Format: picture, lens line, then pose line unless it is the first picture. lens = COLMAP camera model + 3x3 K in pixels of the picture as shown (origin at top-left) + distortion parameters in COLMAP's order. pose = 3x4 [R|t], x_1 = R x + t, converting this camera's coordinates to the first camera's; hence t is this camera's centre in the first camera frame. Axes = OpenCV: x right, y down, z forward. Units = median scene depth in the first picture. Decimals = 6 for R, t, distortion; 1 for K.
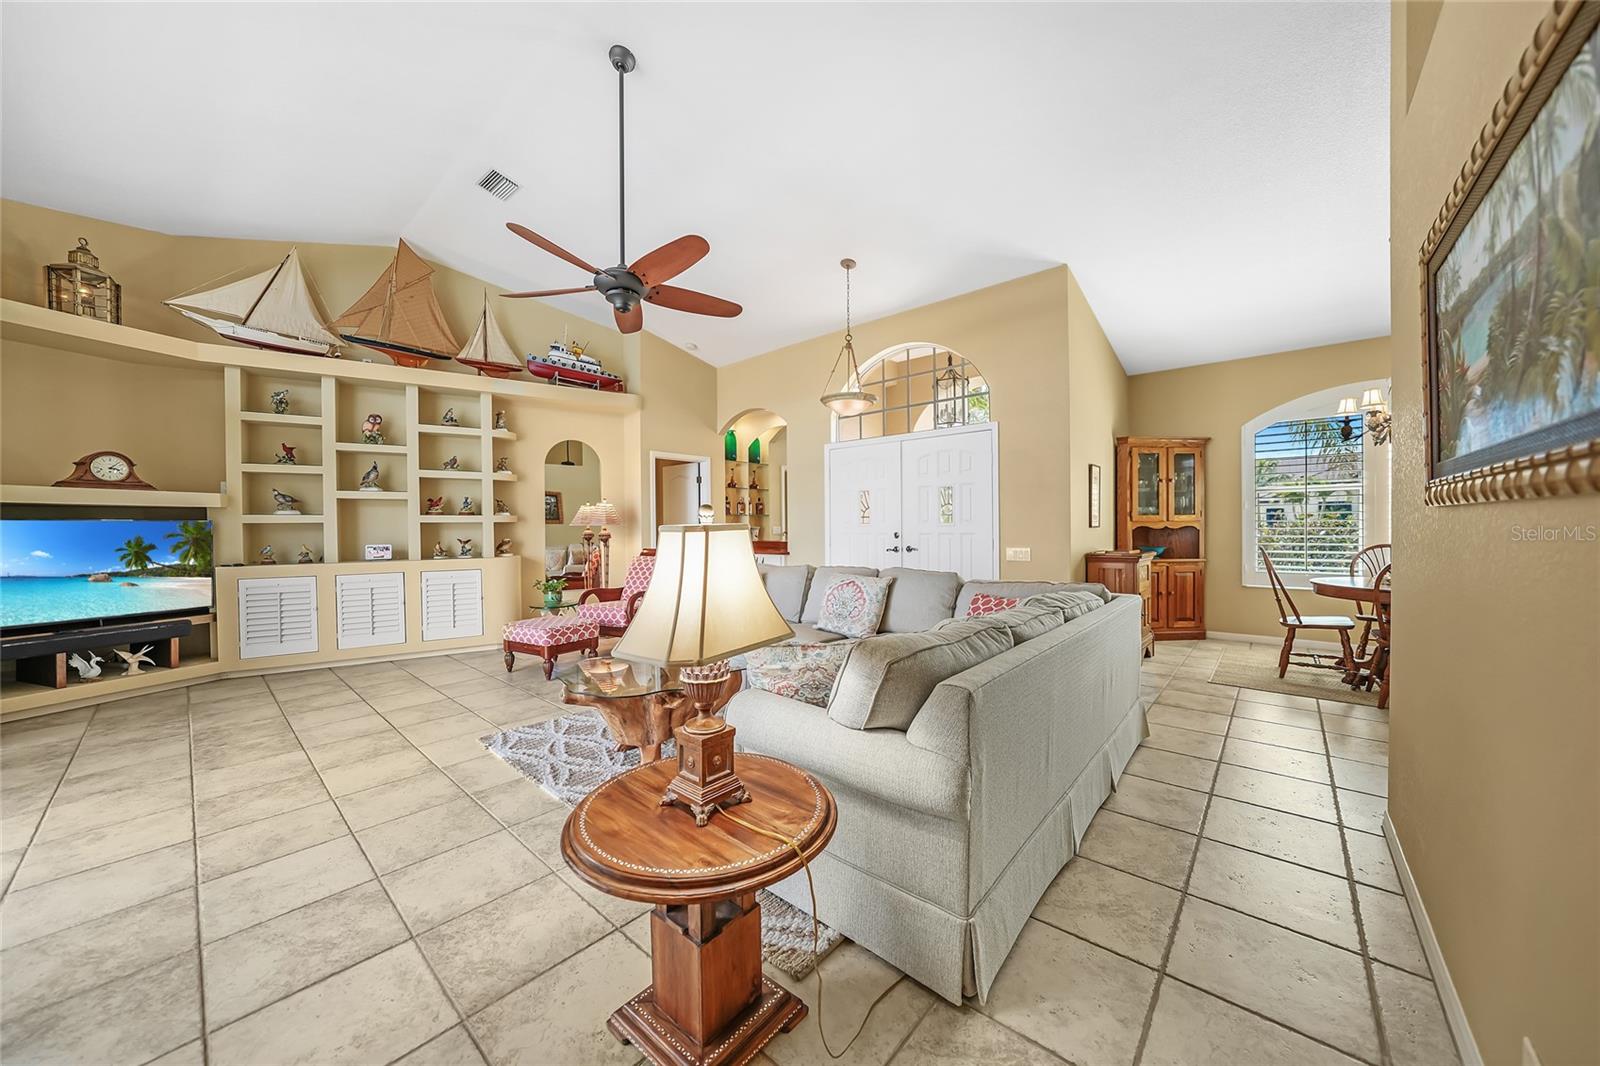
lens RADIAL K [[558.1, 0, 808.1], [0, 558.1, 530.5], [0, 0, 1]] dist [-0.029587, 0.006714]
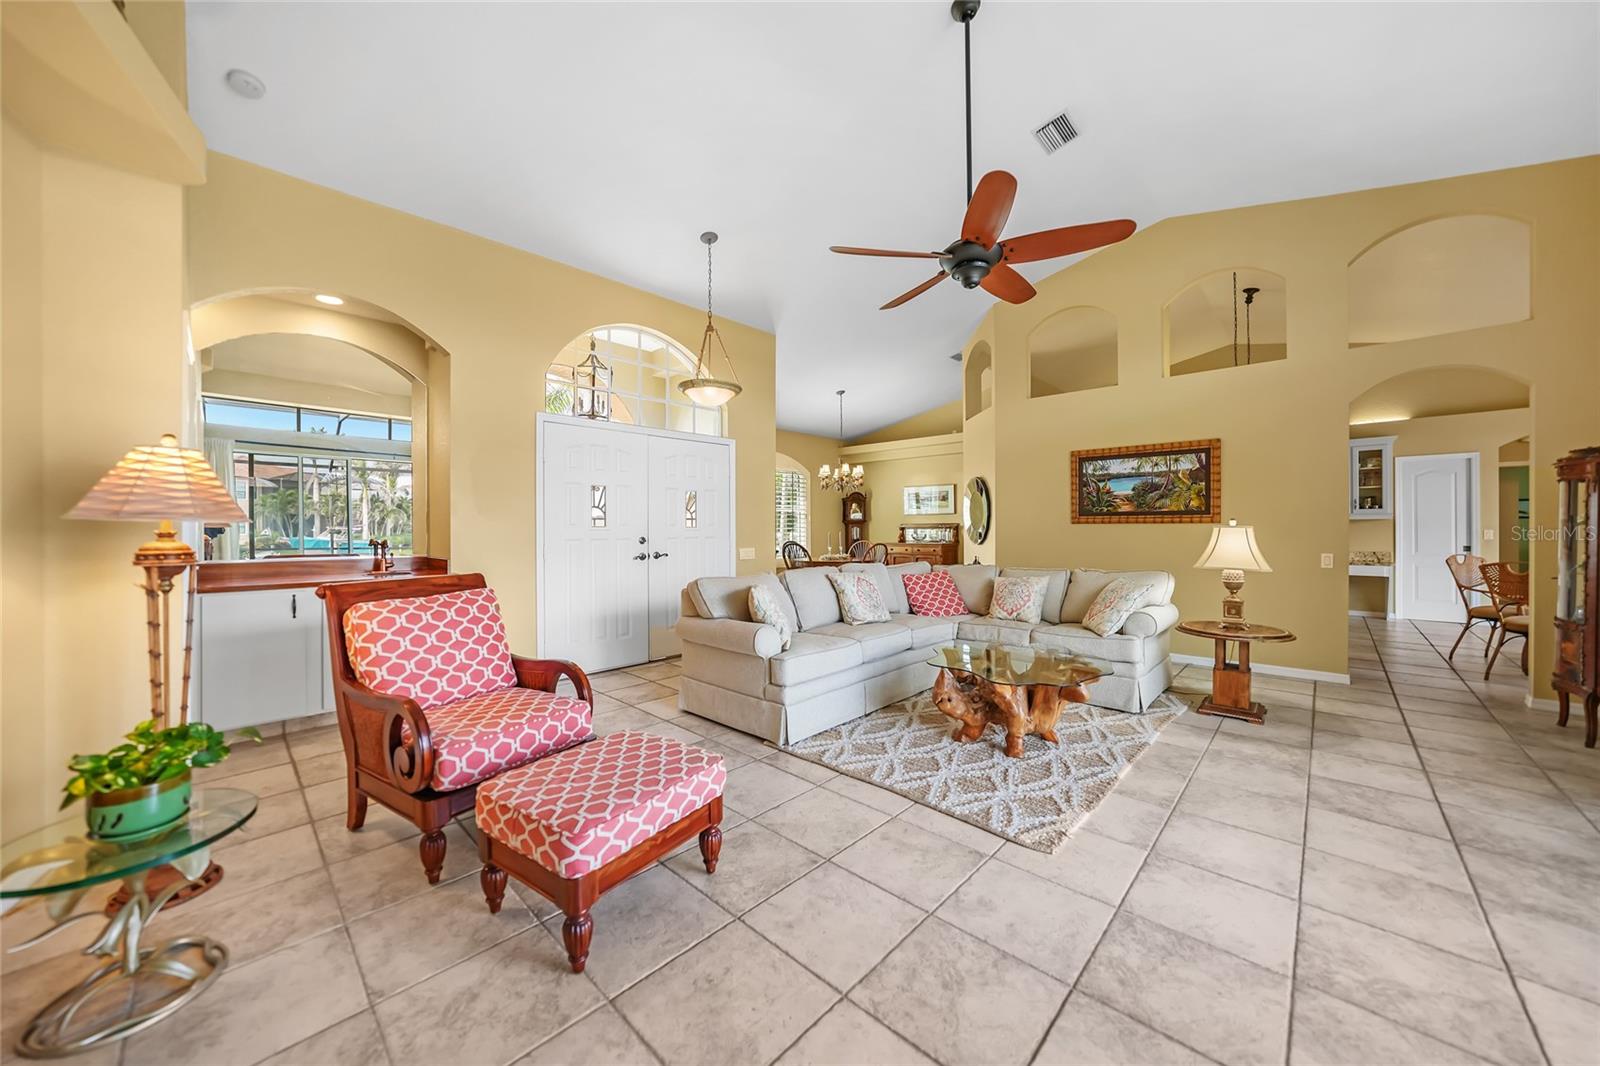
lens RADIAL K [[561.0, 0, 806.3], [0, 561.0, 527.8], [0, 0, 1]] dist [-0.027874, 0.006571]
pose [[0.046373, 0.011256, 0.998861, -1.267704], [0.011593, 0.999863, -0.011806, 0.003176], [-0.998857, 0.012127, 0.046236, 1.254390]]
